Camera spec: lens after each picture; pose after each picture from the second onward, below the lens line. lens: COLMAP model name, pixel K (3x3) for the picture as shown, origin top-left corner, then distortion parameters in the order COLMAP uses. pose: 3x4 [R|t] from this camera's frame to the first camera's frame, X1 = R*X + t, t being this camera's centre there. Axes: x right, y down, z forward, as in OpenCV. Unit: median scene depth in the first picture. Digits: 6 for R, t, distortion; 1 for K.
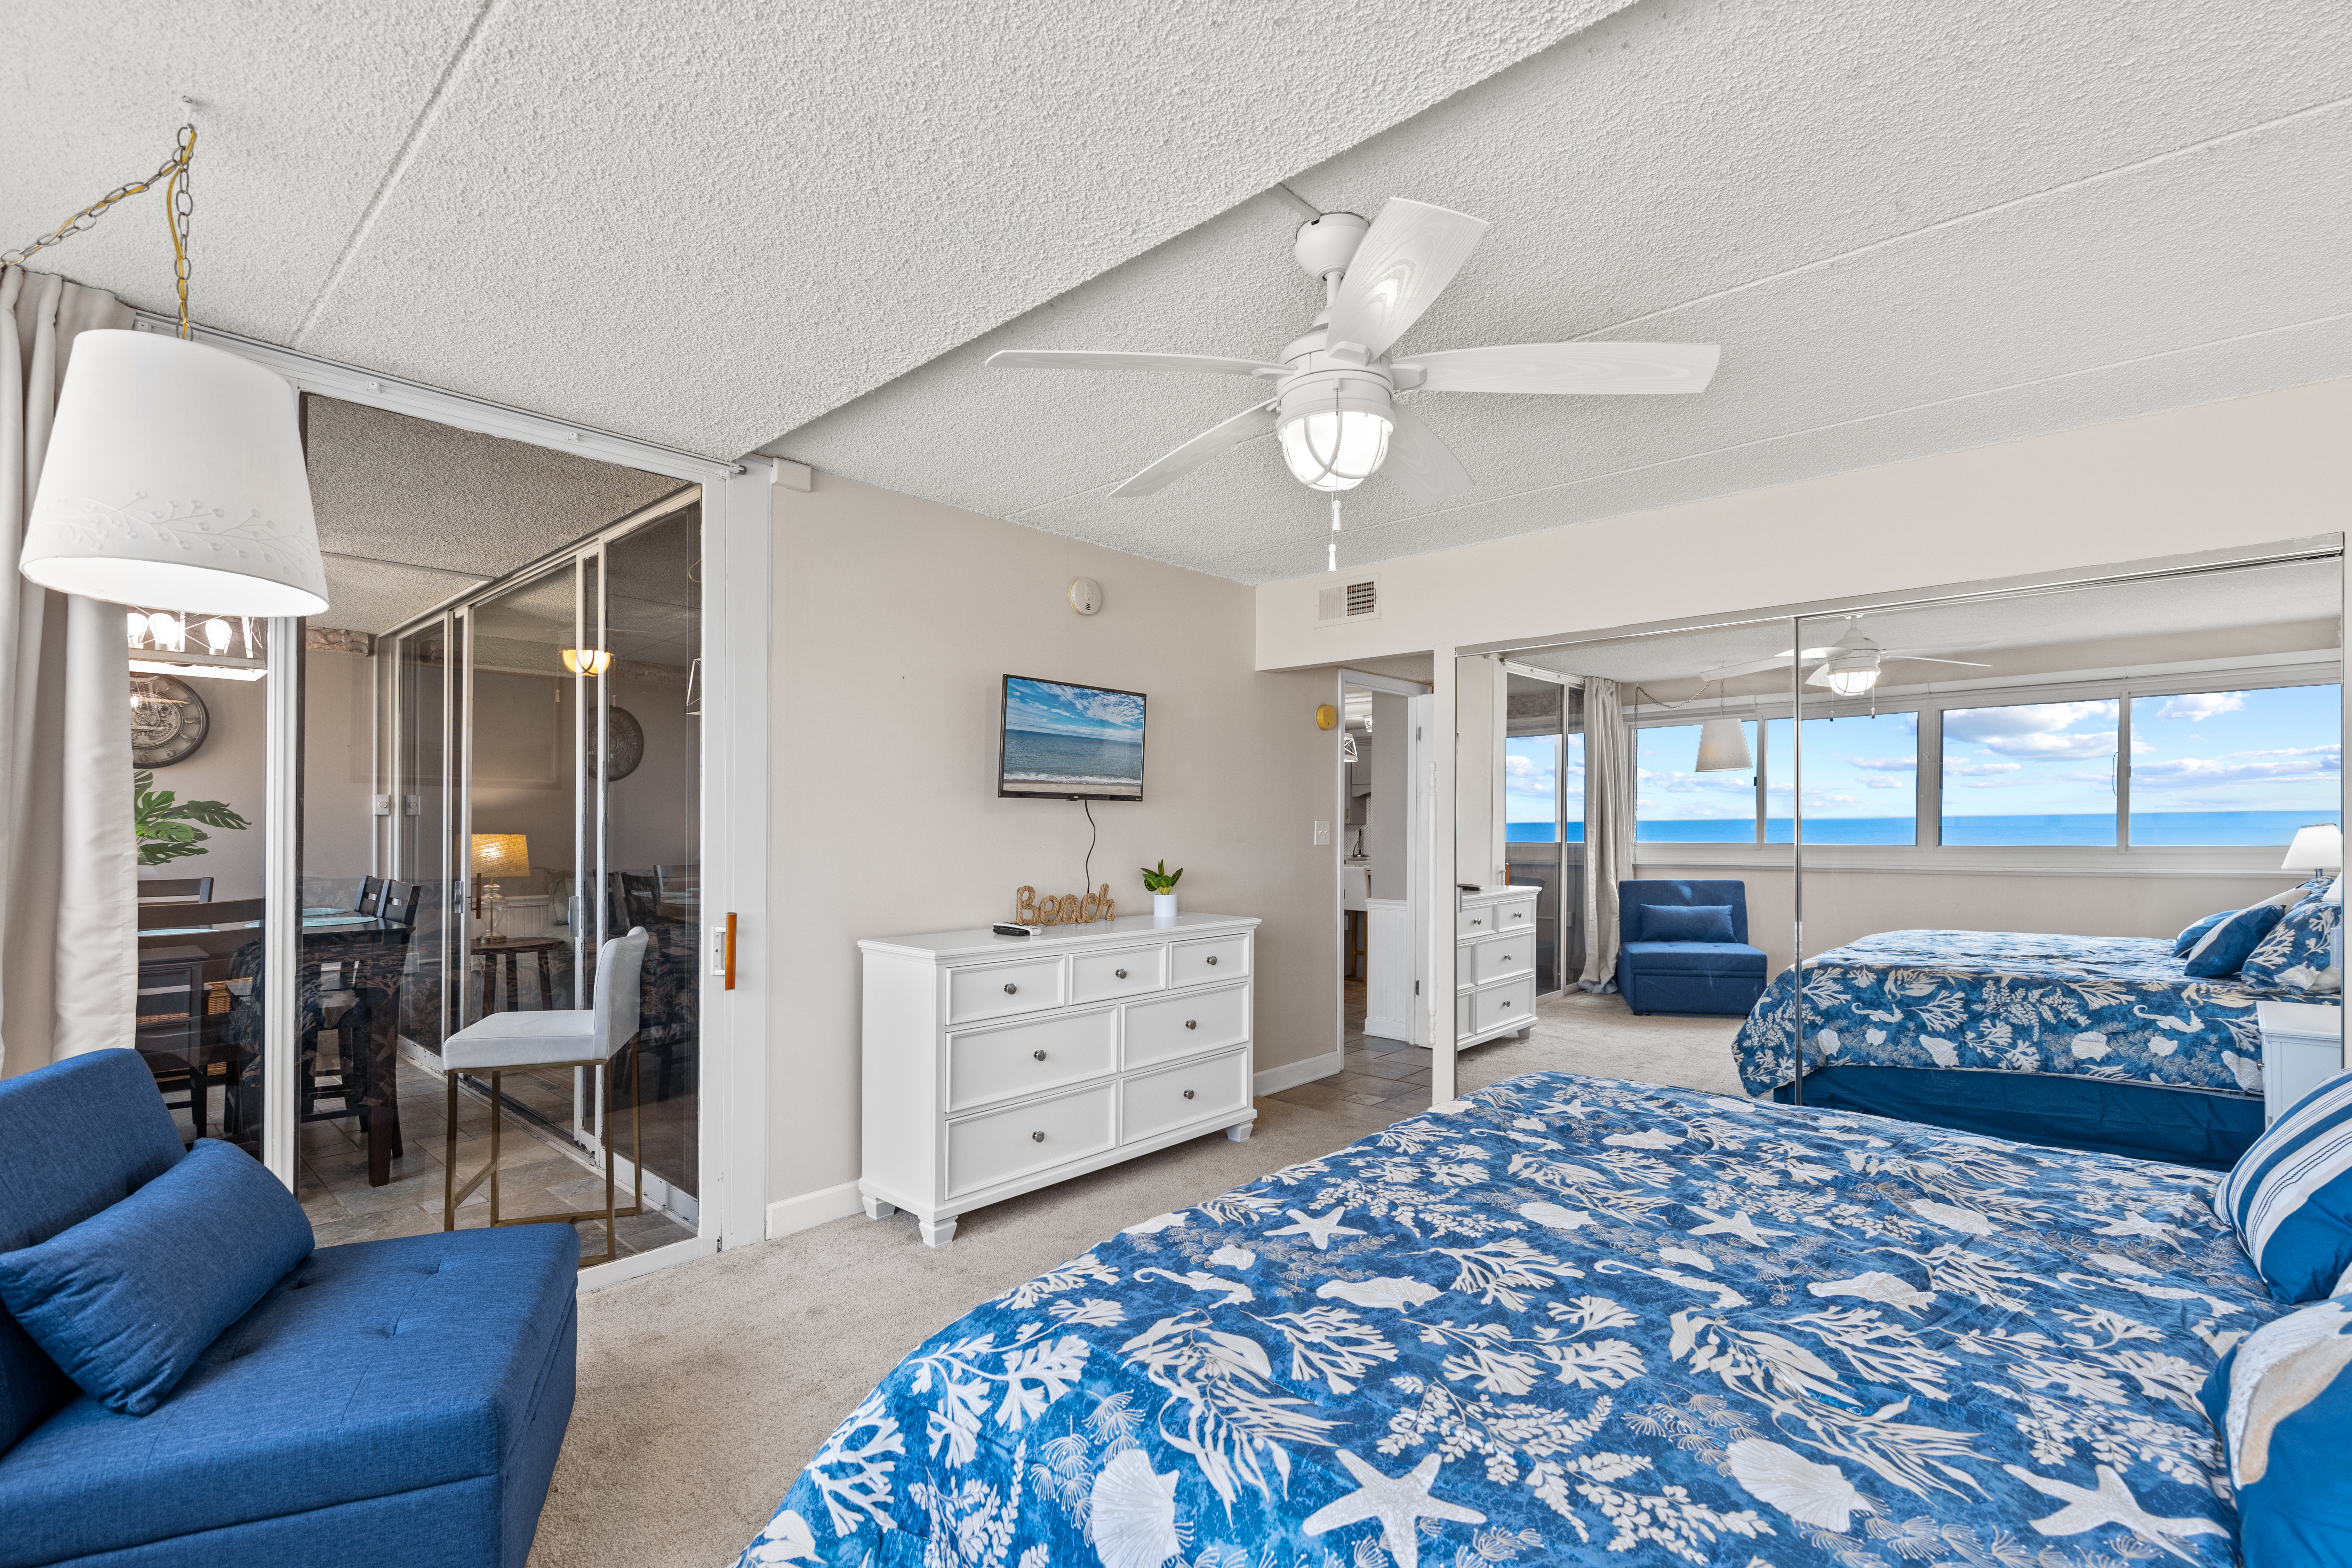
lens RADIAL K [[1053.0, 0, 1178.7], [0, 1053.0, 818.9], [0, 0, 1]] dist [0.000949, -0.000851]
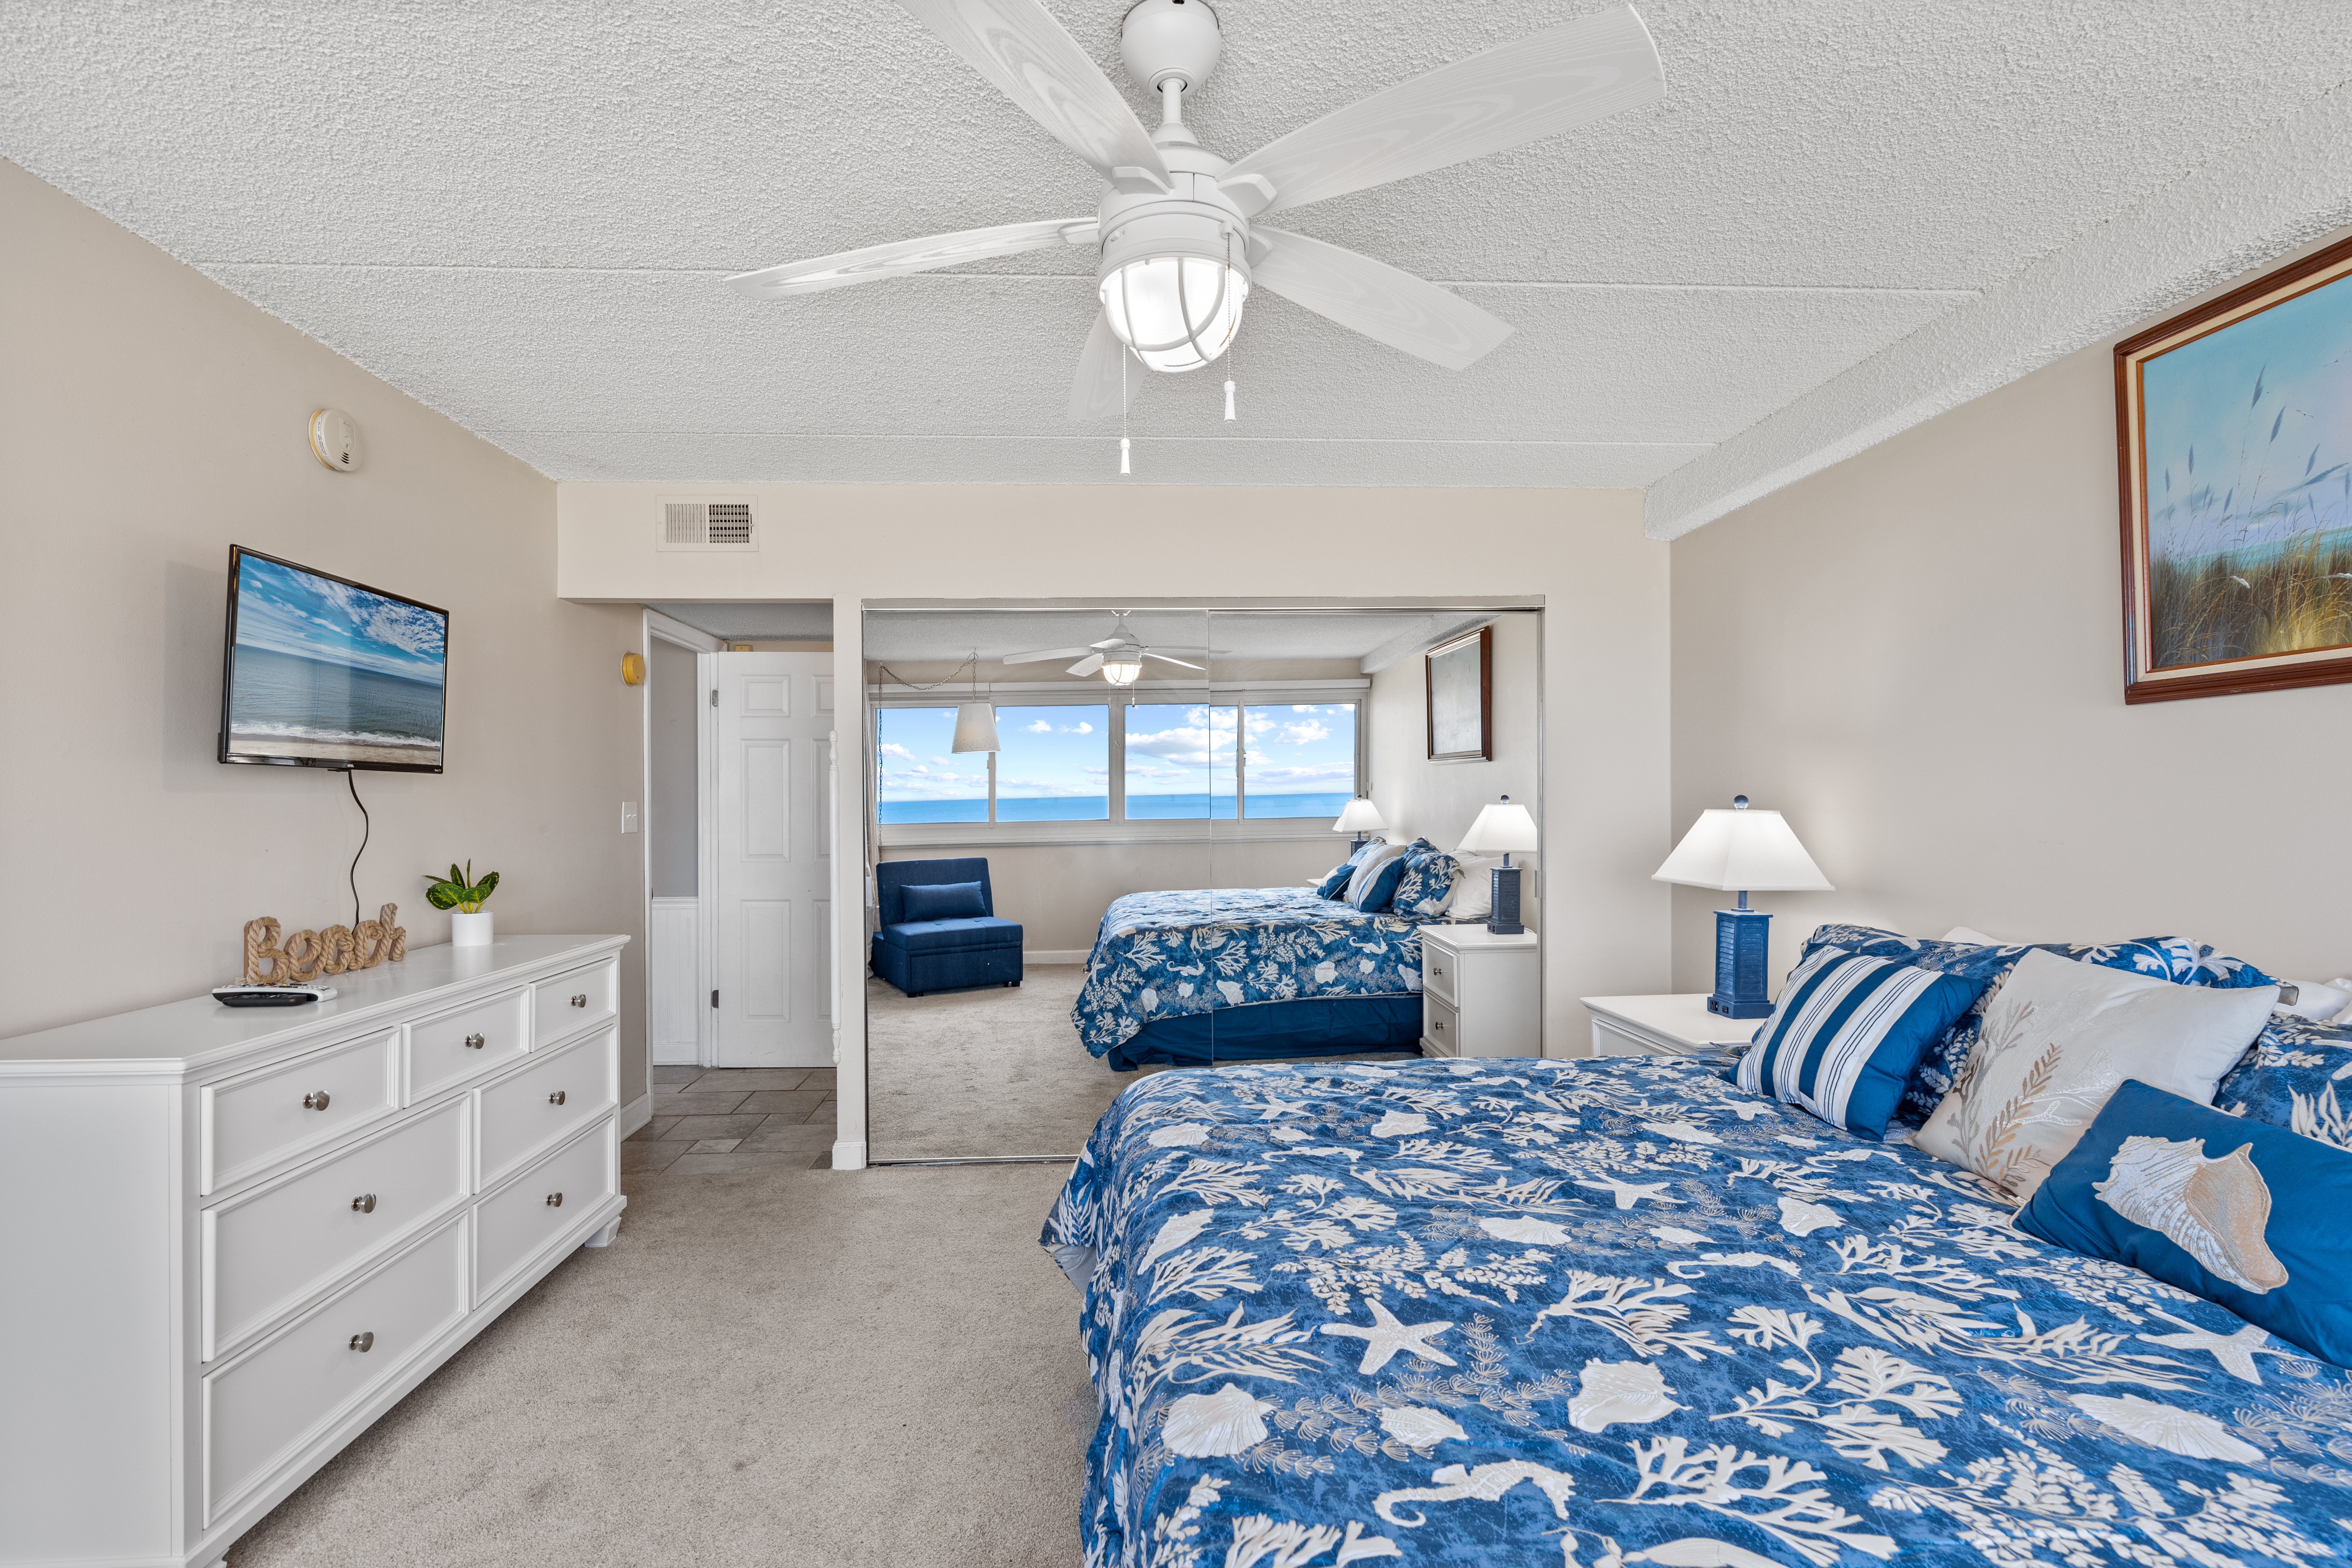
lens RADIAL K [[1074.4, 0, 1175.9], [0, 1074.4, 801.5], [0, 0, 1]] dist [0.001205, 0.000455]
pose [[0.708369, -0.007444, 0.705803, -0.215474], [0.005908, 0.999972, 0.004617, 0.000188], [-0.705817, 0.000900, 0.708393, 0.235367]]
